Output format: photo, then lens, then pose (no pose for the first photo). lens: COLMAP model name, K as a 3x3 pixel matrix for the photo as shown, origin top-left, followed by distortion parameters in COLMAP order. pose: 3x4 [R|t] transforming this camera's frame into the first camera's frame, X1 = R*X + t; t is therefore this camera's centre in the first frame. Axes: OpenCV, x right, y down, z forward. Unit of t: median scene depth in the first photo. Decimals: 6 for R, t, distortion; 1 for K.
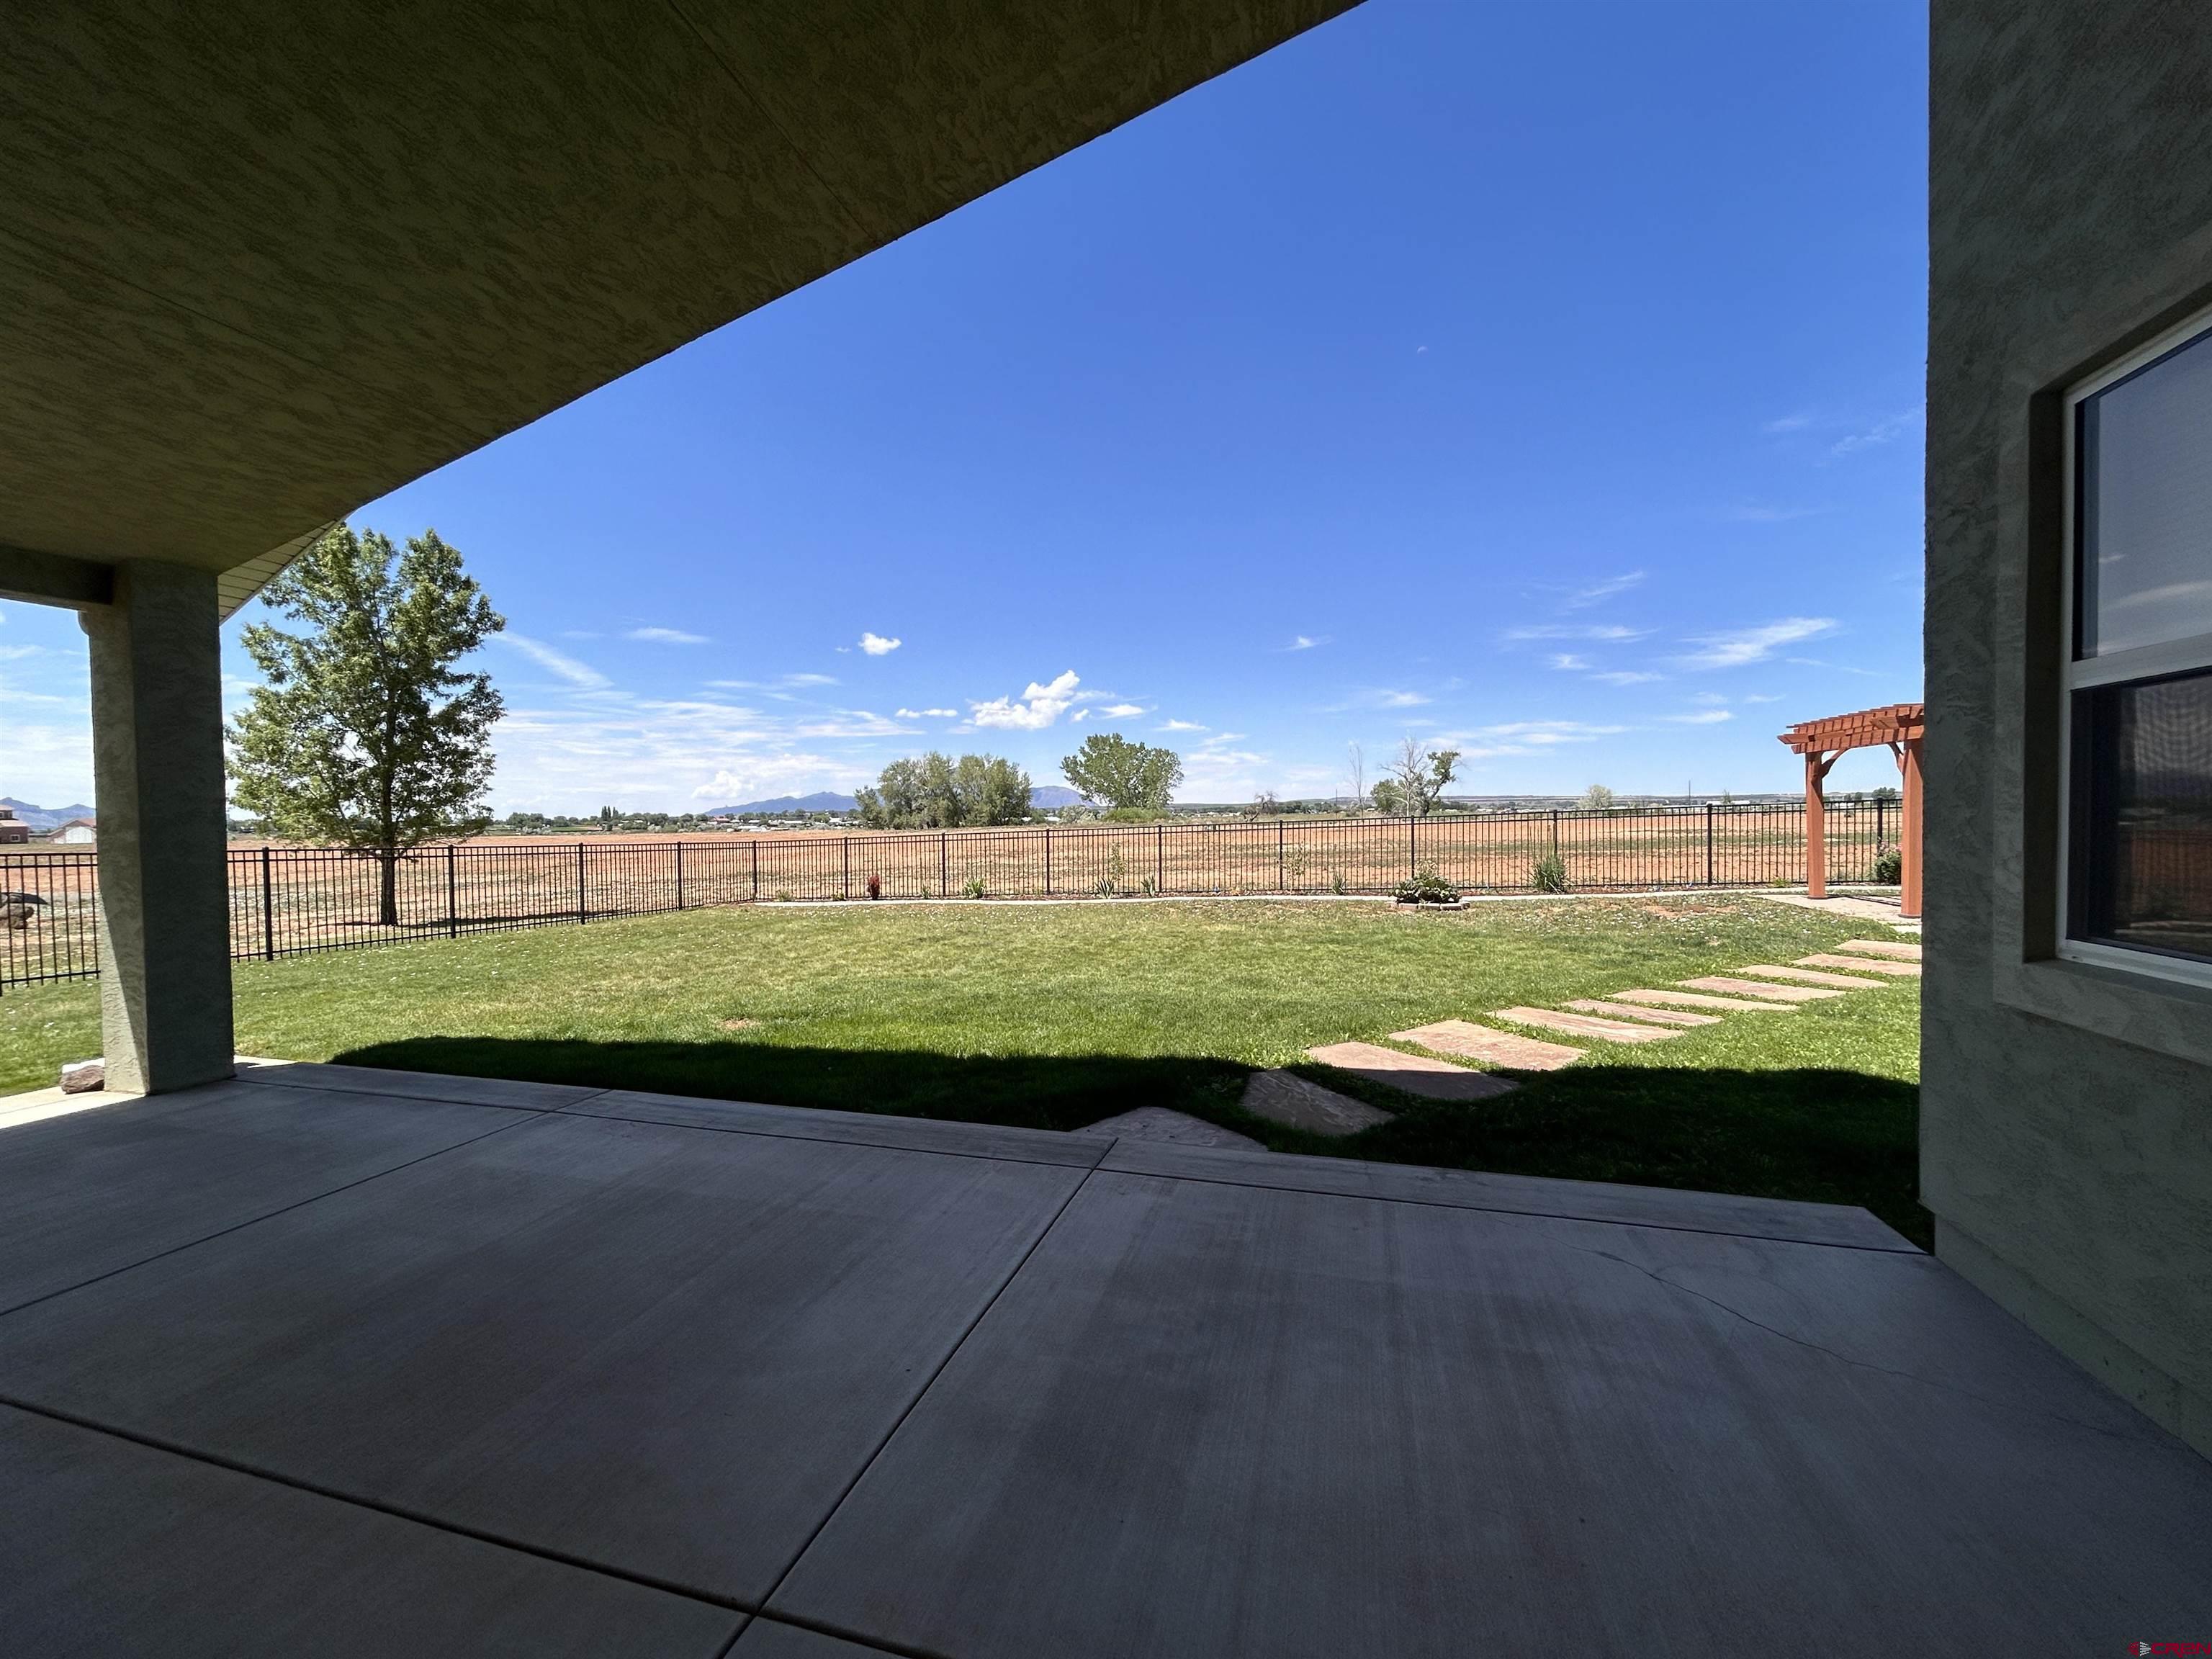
lens RADIAL K [[898.9, 0, 1104.4], [0, 898.9, 846.7], [0, 0, 1]] dist [-0.002937, 0.000027]
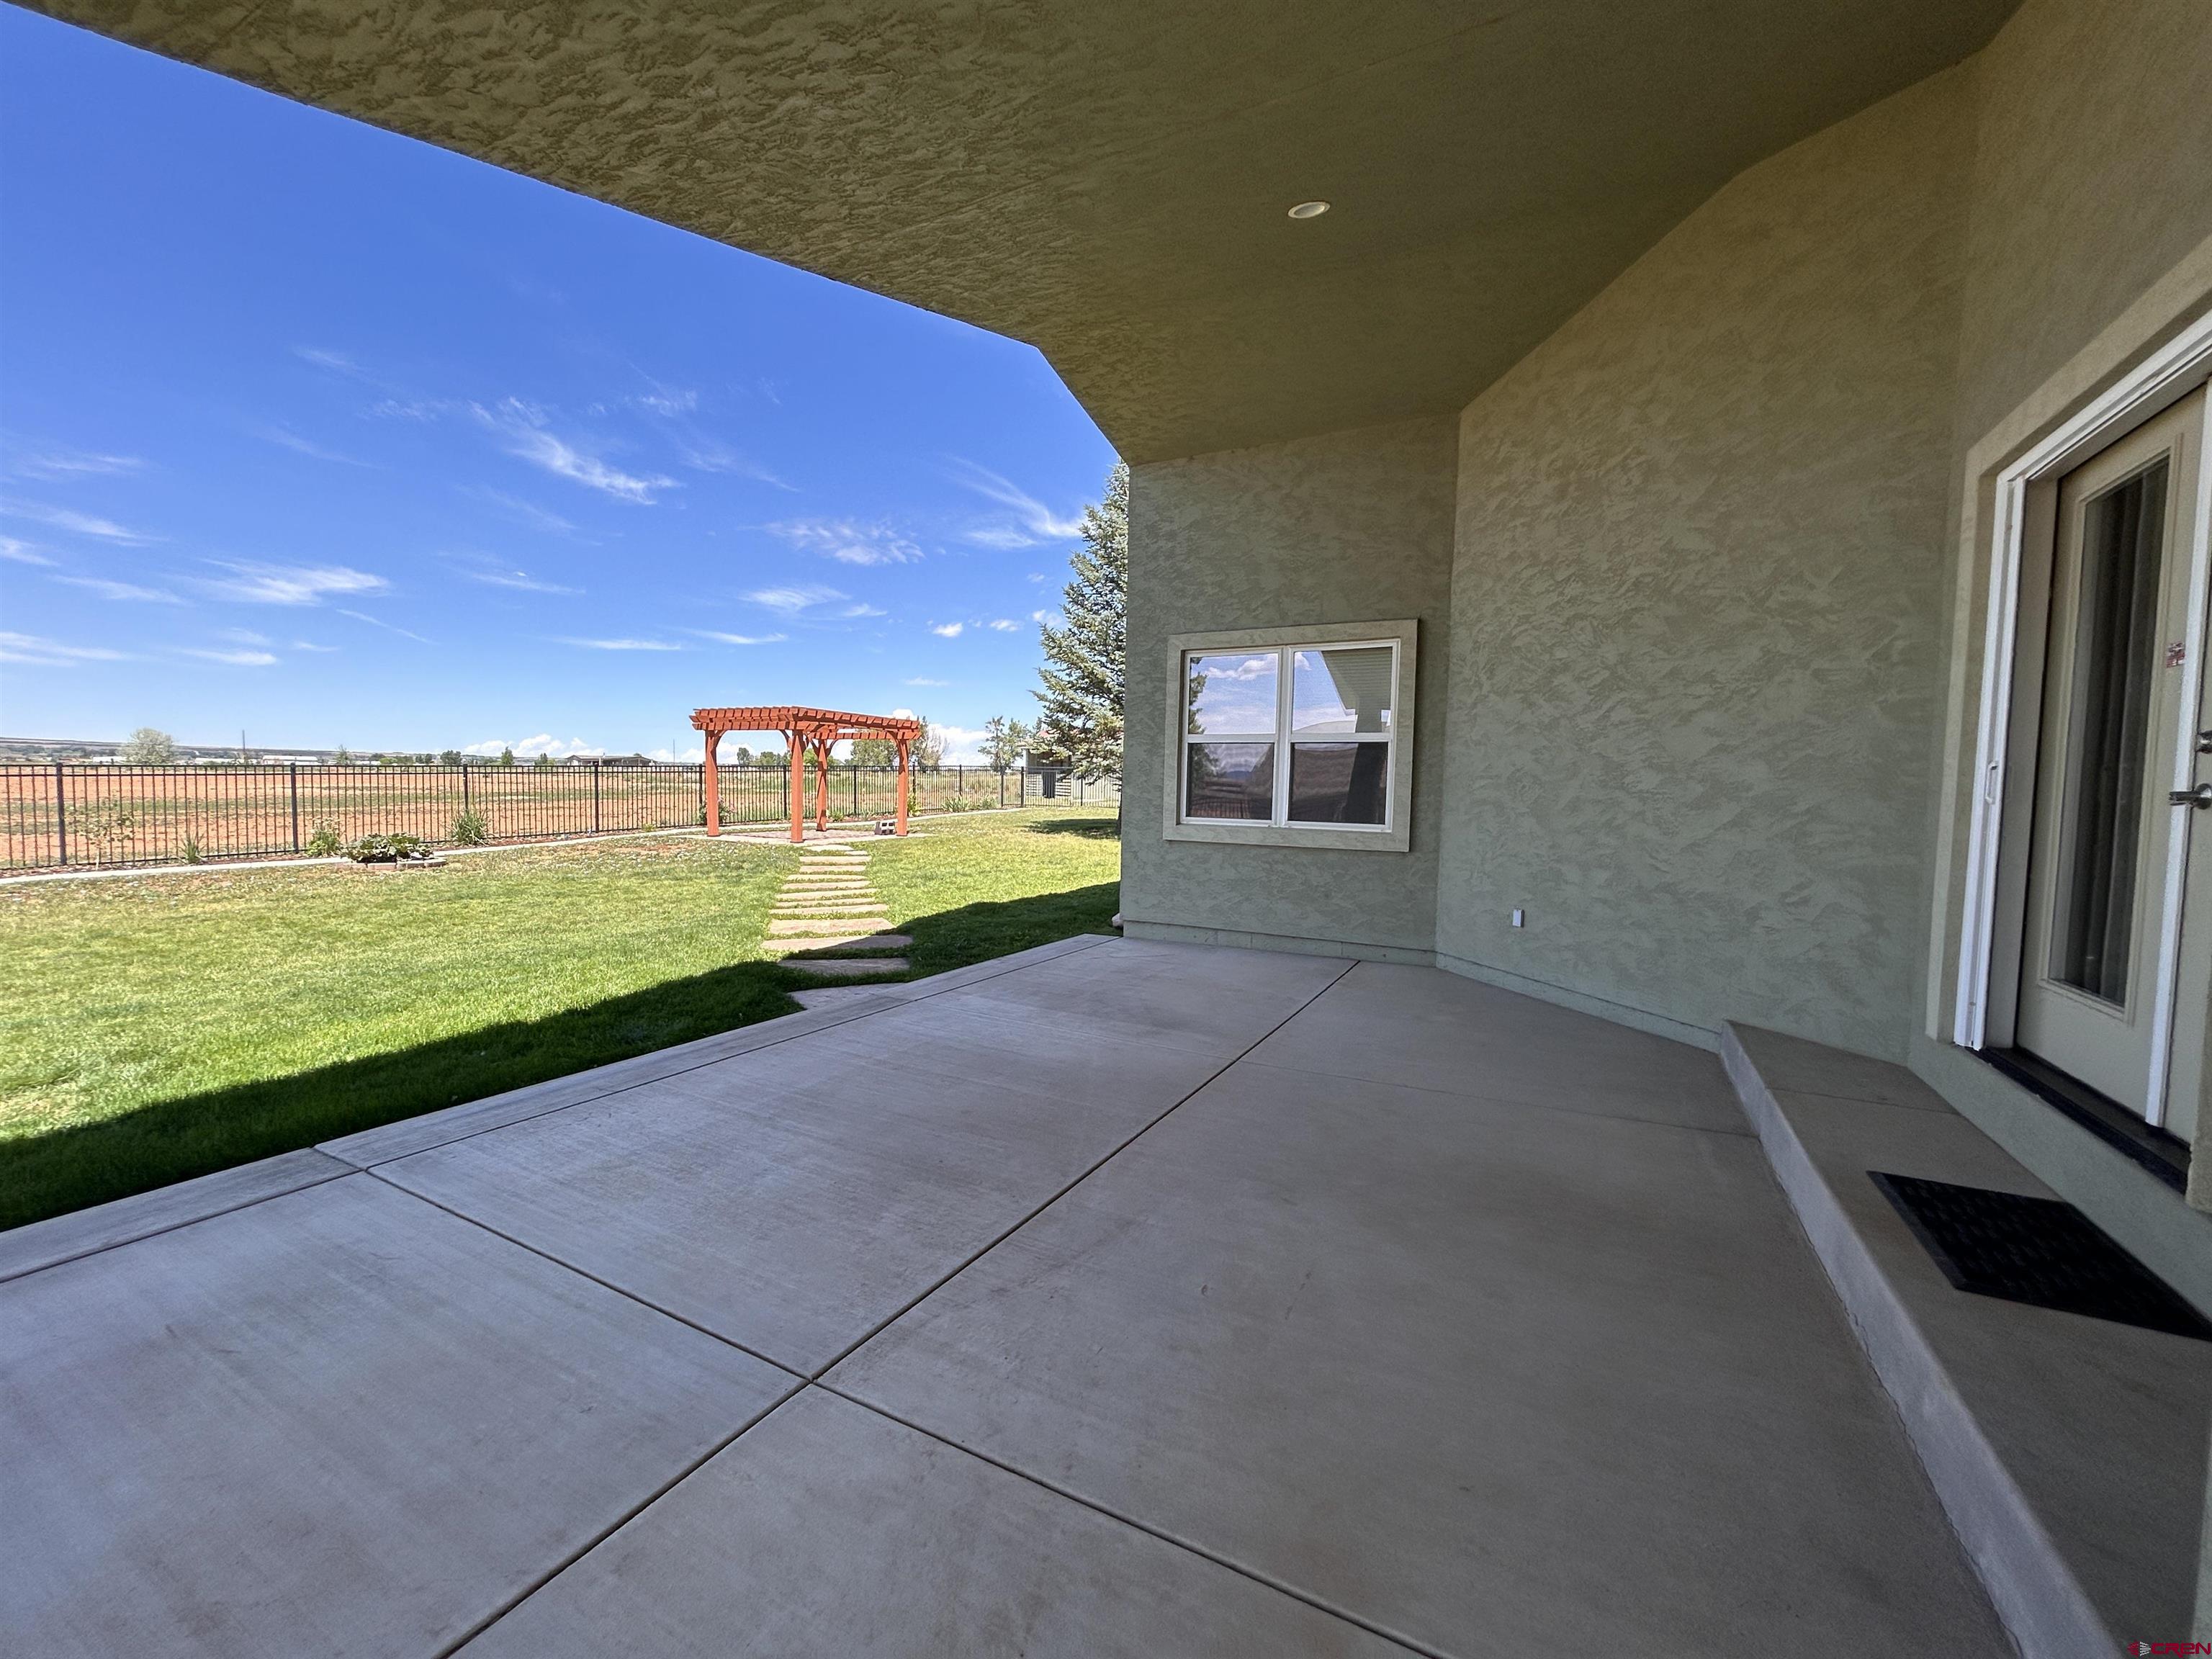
lens RADIAL K [[898.9, 0, 1115.6], [0, 898.9, 827.8], [0, 0, 1]] dist [-0.002937, 0.000027]
pose [[0.191937, -0.031429, 0.980904, -1.116057], [0.007830, 0.999504, 0.030493, 0.019311], [-0.981376, 0.001828, 0.192088, 0.295844]]
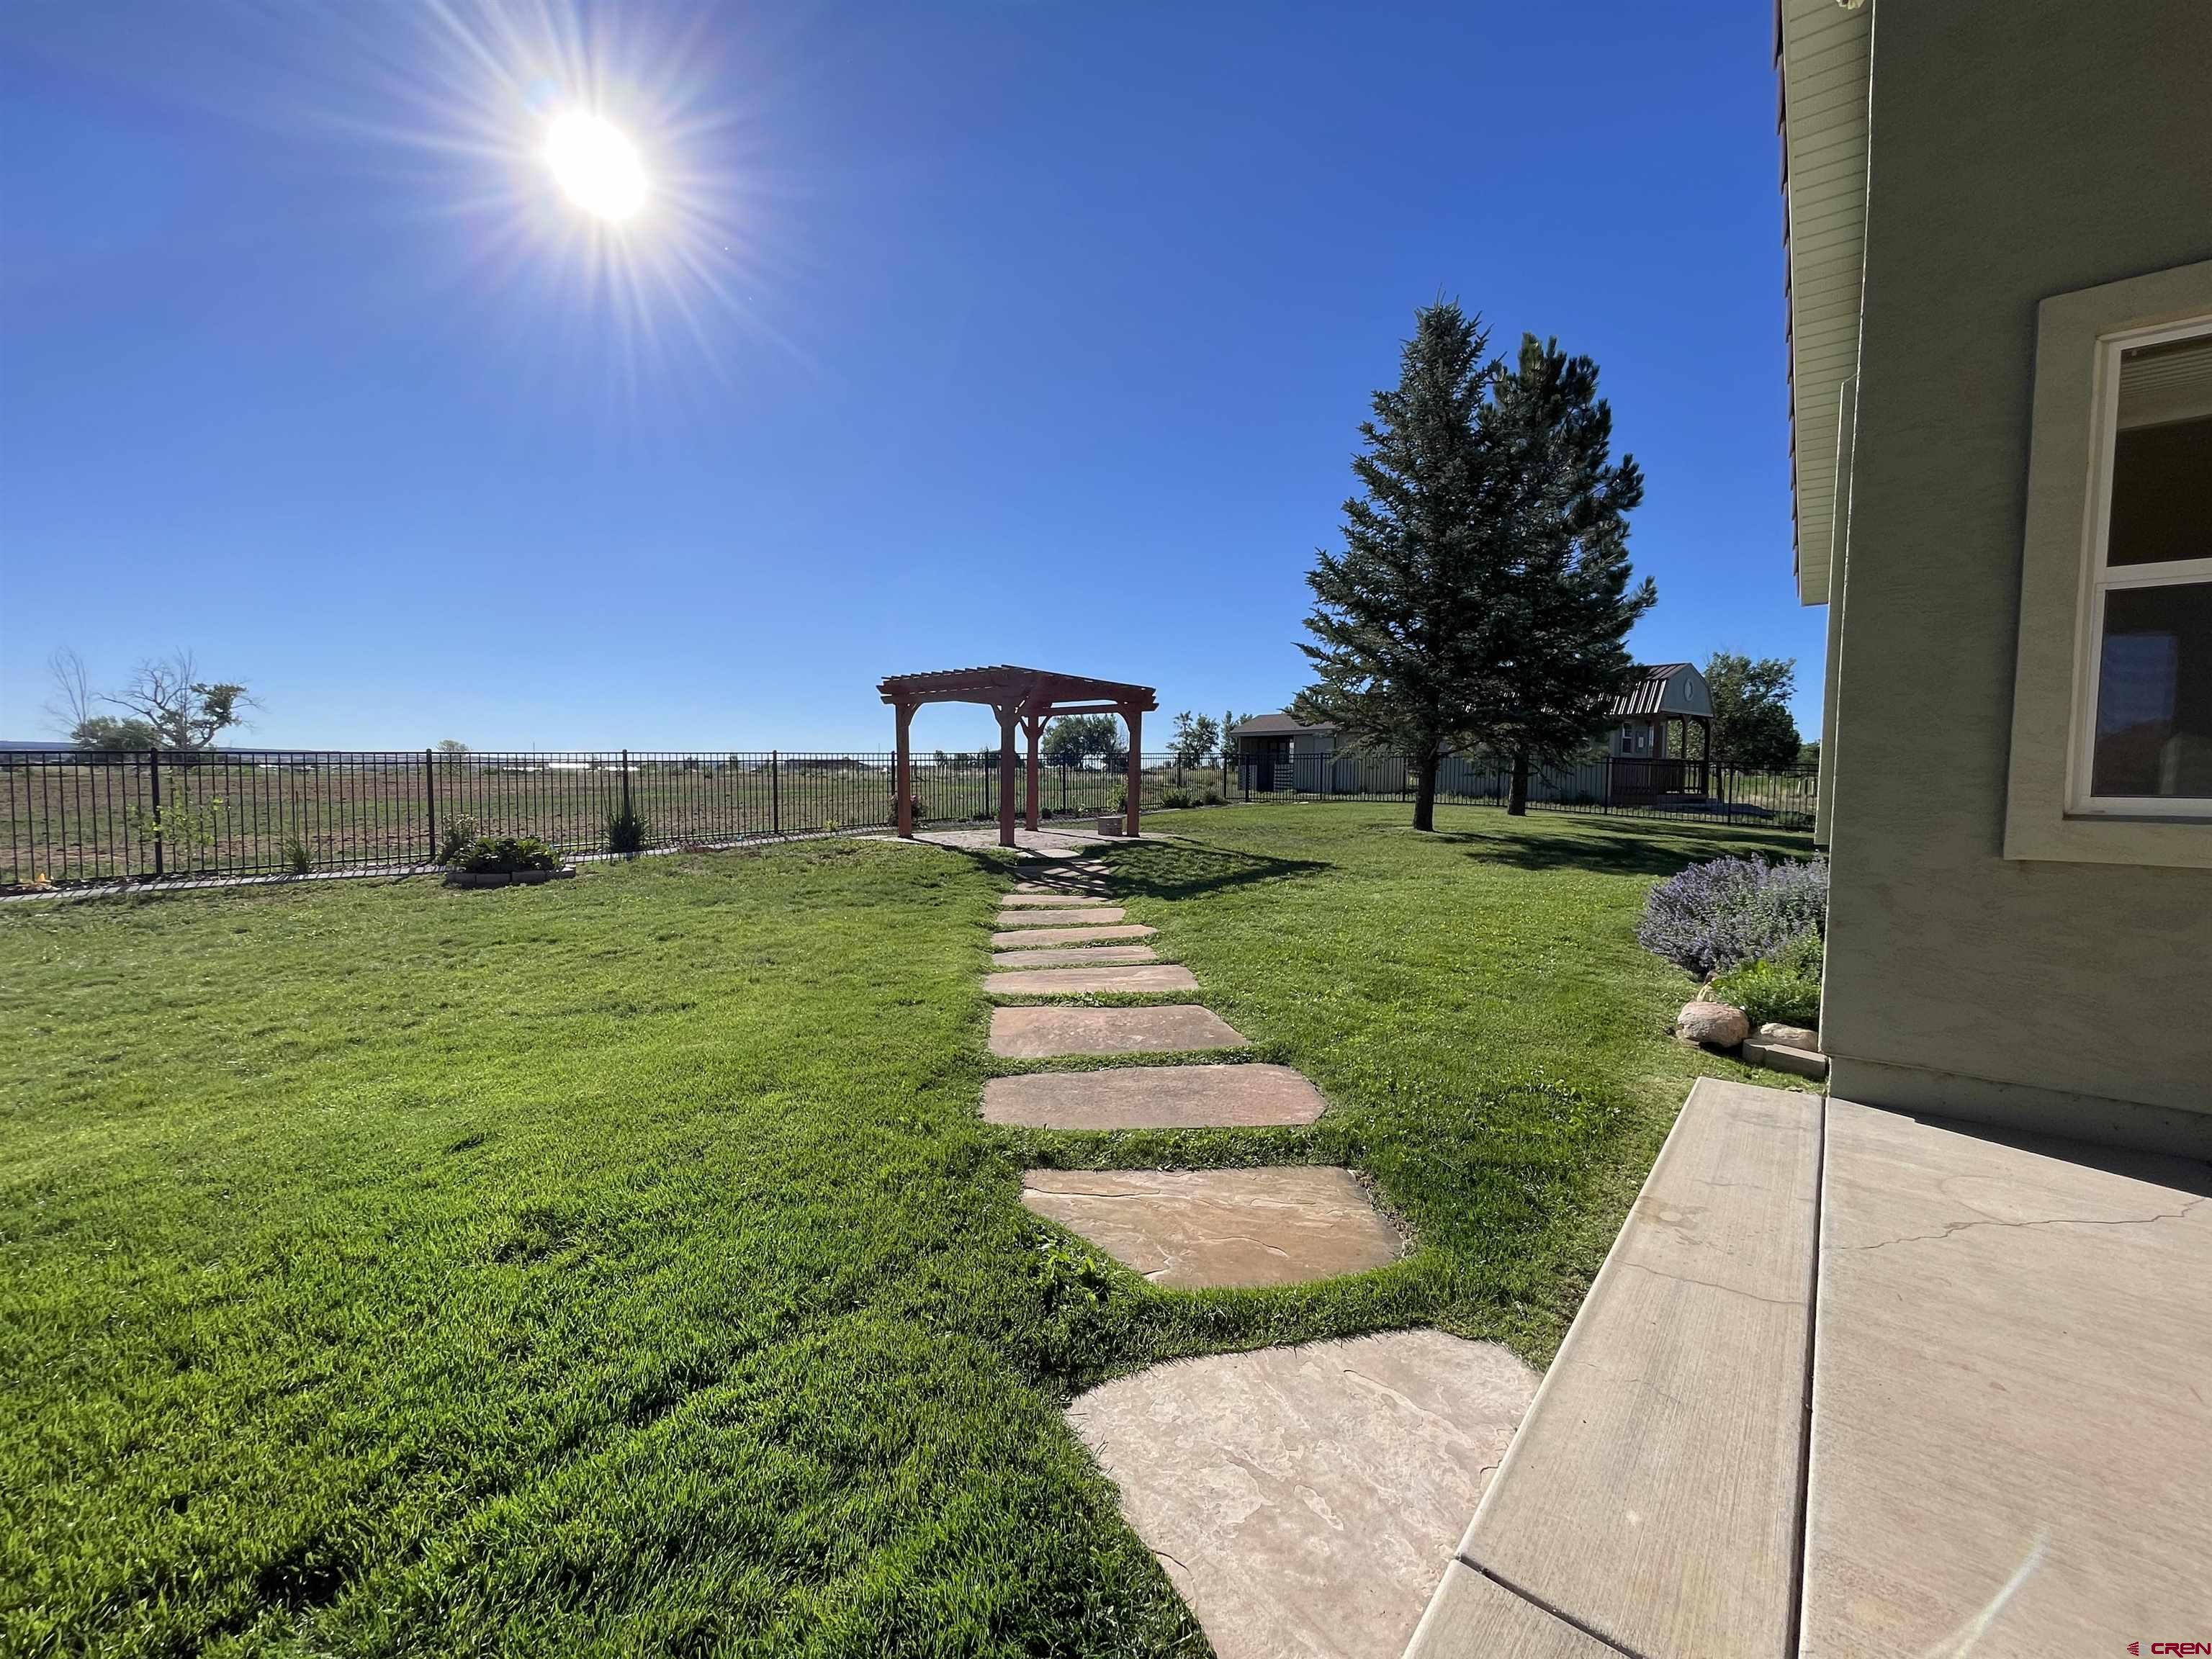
lens RADIAL K [[888.3, 0, 1105.4], [0, 888.3, 826.4], [0, 0, 1]] dist [0.000013, -0.000277]
pose [[0.391420, -0.032653, 0.919632, -0.275750], [0.015606, 0.999462, 0.028845, 0.042104], [-0.920080, 0.003062, 0.391719, 0.855039]]
